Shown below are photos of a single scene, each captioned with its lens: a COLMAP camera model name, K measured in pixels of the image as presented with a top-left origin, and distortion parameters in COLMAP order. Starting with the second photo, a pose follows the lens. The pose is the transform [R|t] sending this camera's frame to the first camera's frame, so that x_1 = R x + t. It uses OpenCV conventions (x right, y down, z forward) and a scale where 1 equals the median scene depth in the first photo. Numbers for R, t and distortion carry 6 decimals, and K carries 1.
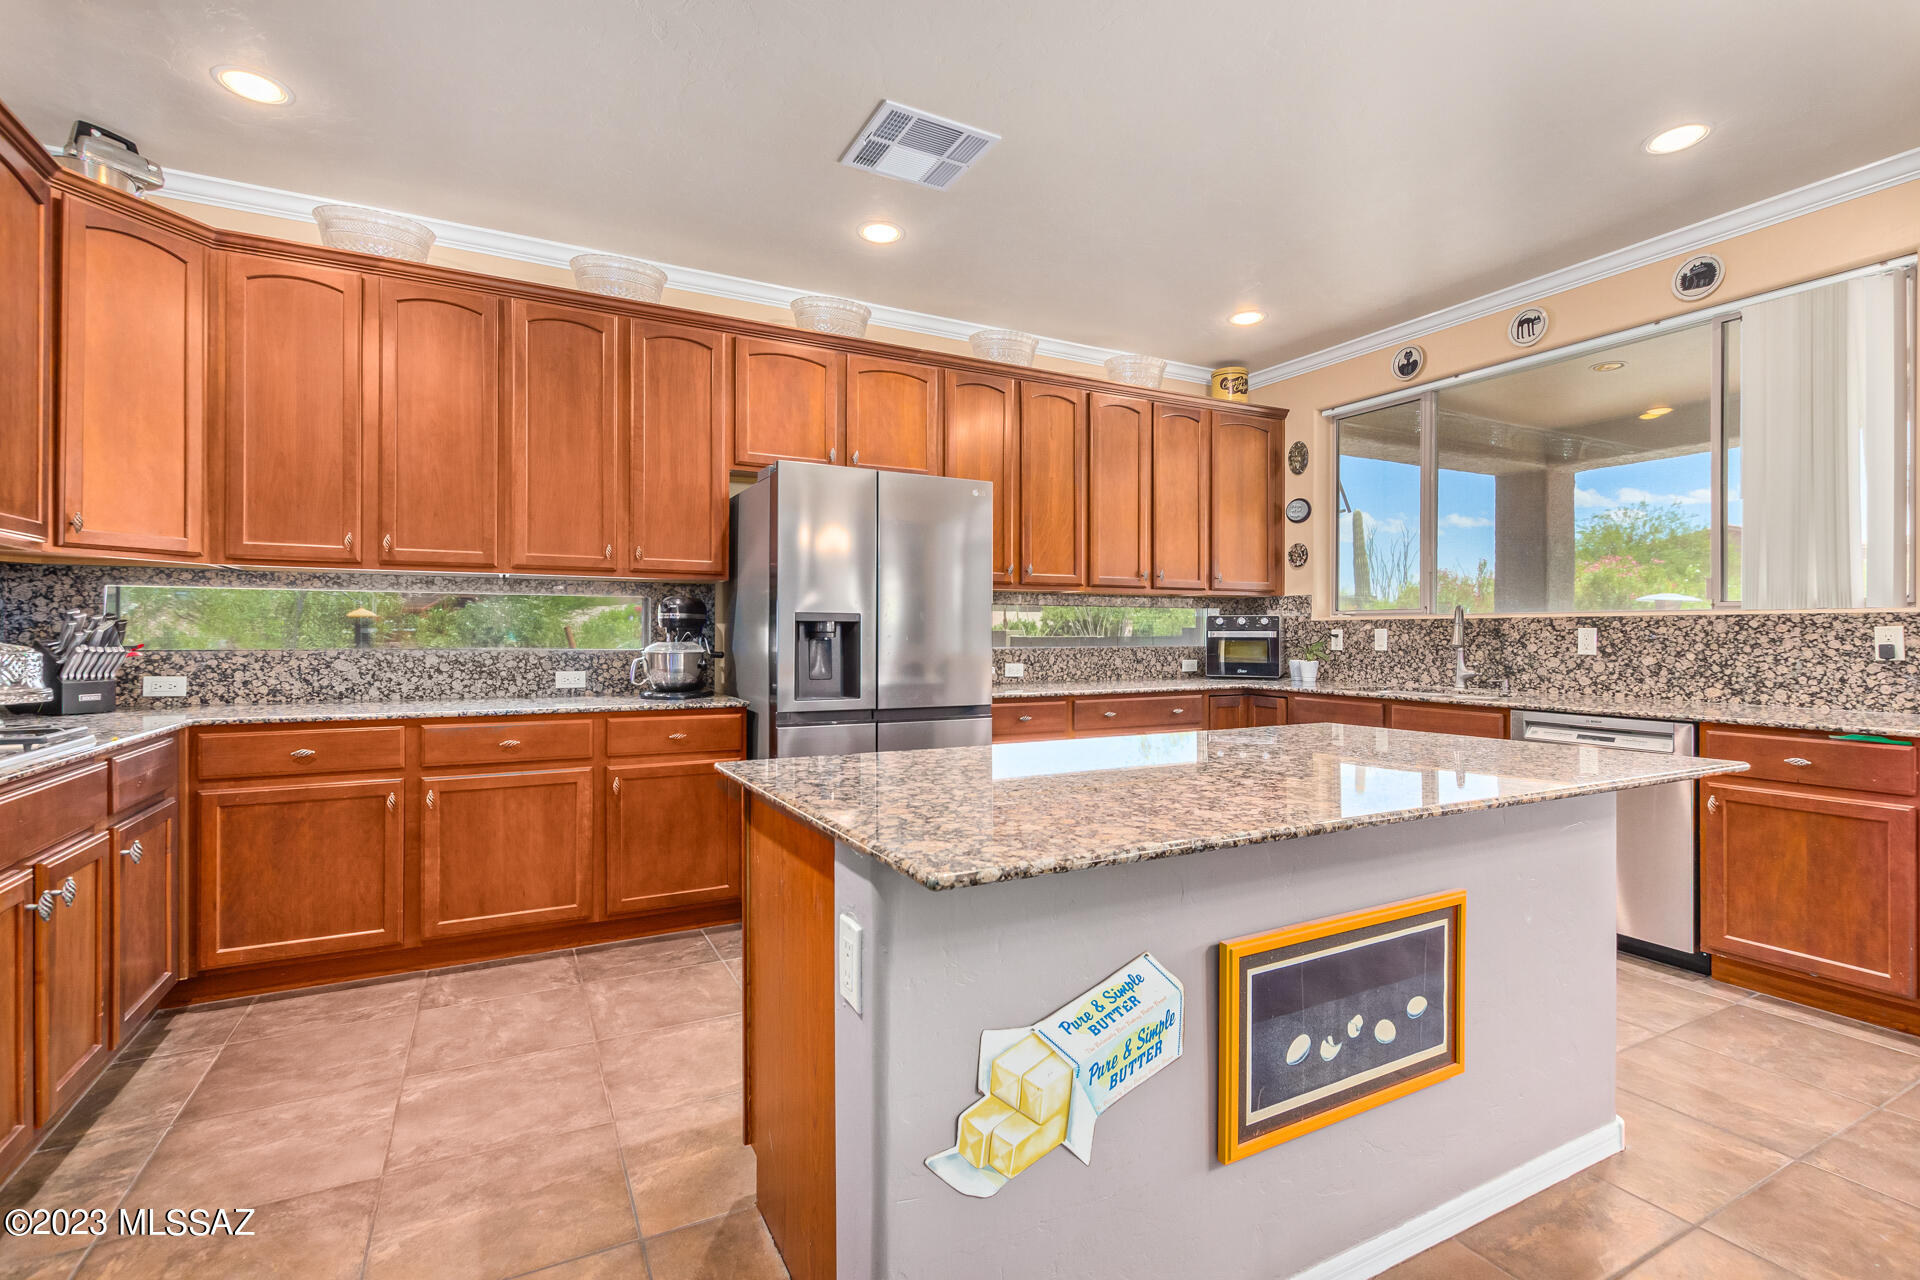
lens RADIAL K [[866.7, 0, 955.5], [0, 866.7, 635.1], [0, 0, 1]] dist [-0.003323, -0.002820]
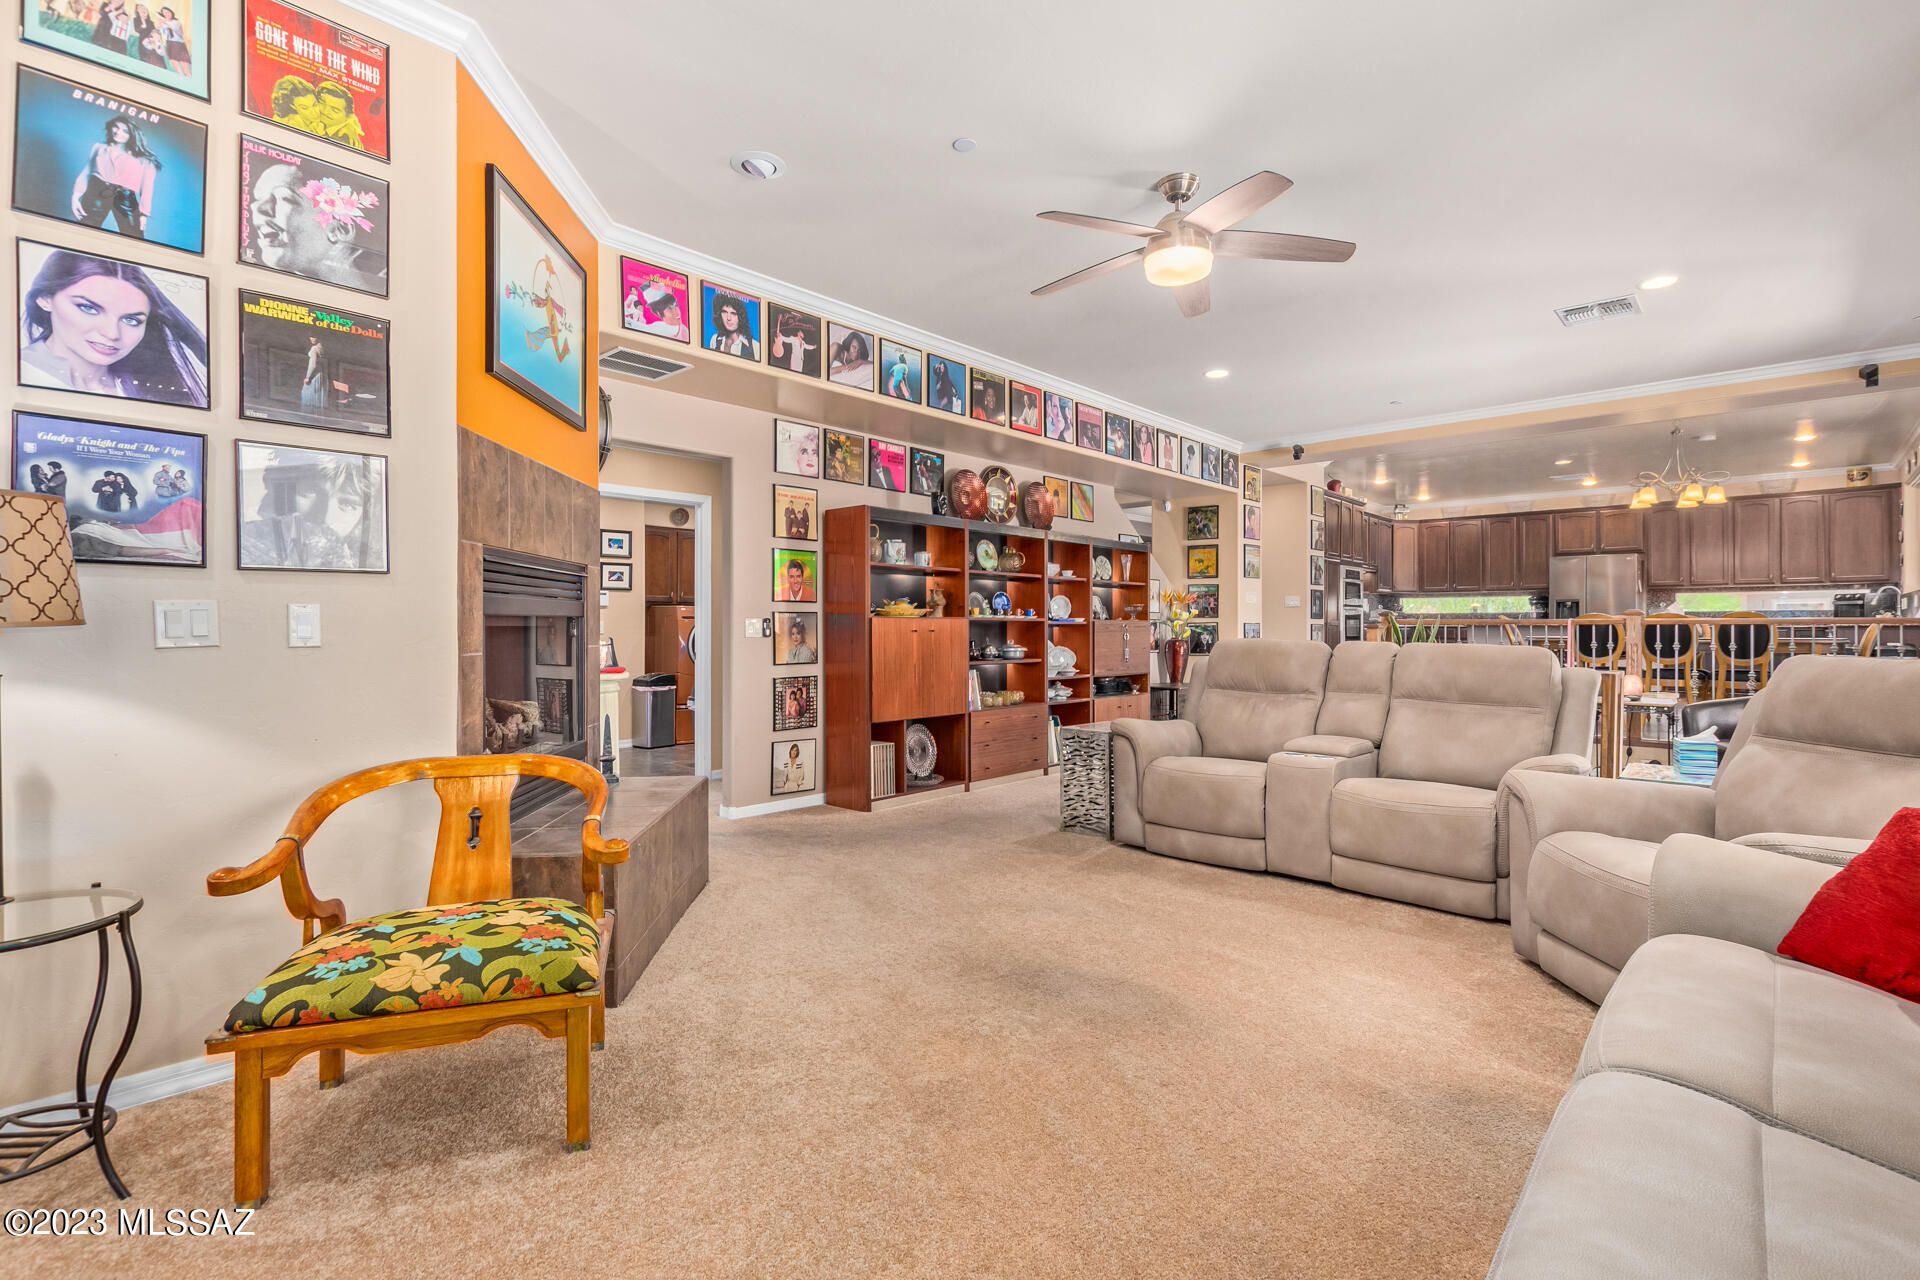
lens RADIAL K [[866.7, 0, 954.5], [0, 866.7, 638.4], [0, 0, 1]] dist [-0.003323, -0.002820]
pose [[0.324461, 0.009227, -0.945854, 2.328125], [-0.011097, 0.999921, 0.005947, 0.139815], [0.945834, 0.008567, 0.324538, -2.440734]]
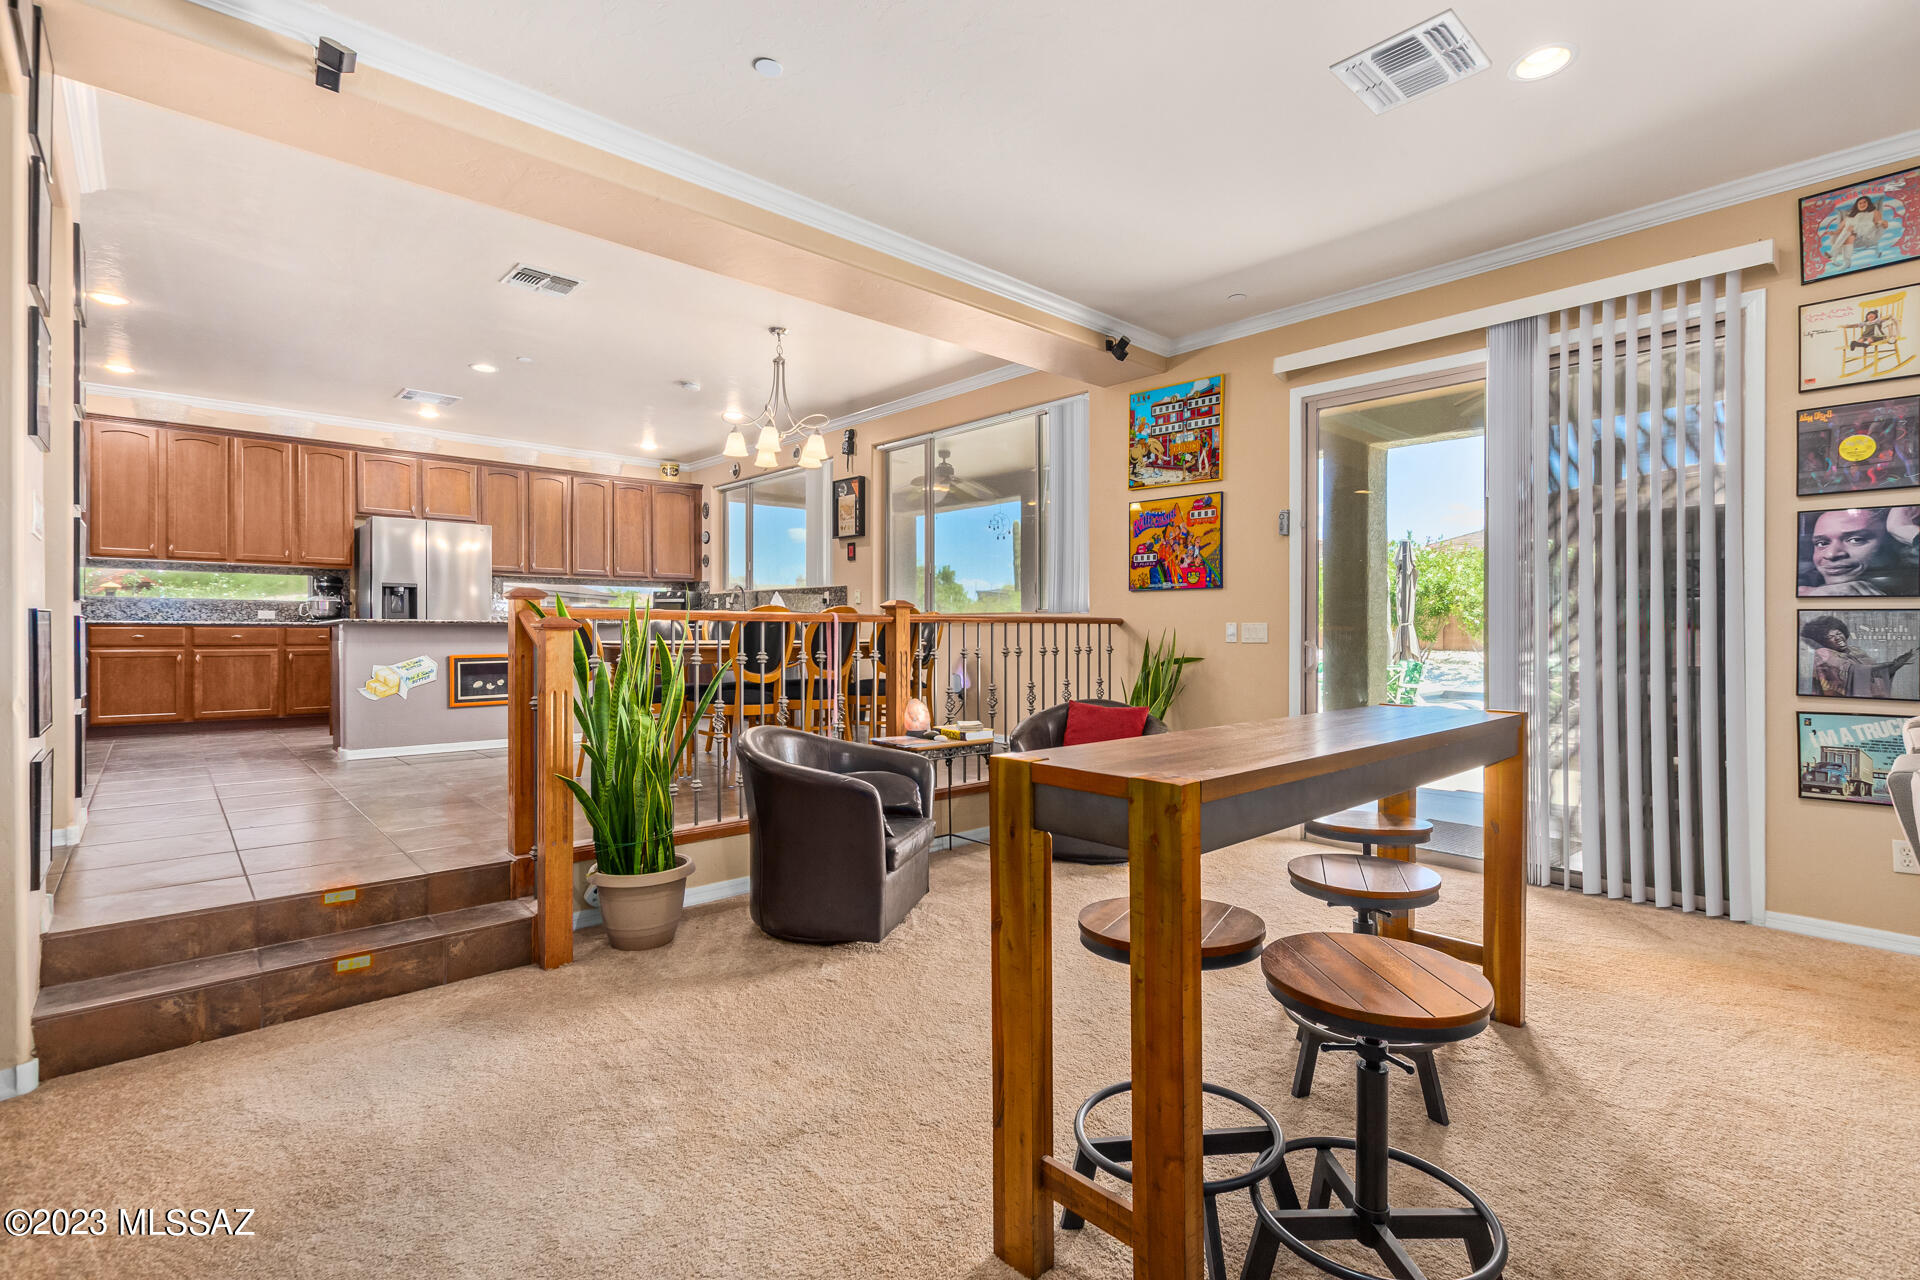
lens RADIAL K [[866.7, 0, 967.1], [0, 866.7, 636.3], [0, 0, 1]] dist [-0.003323, -0.002820]
pose [[0.963447, -0.002186, 0.267891, 0.677229], [0.000250, 0.999974, 0.007260, 0.097191], [-0.267900, -0.006927, 0.963422, -1.580113]]
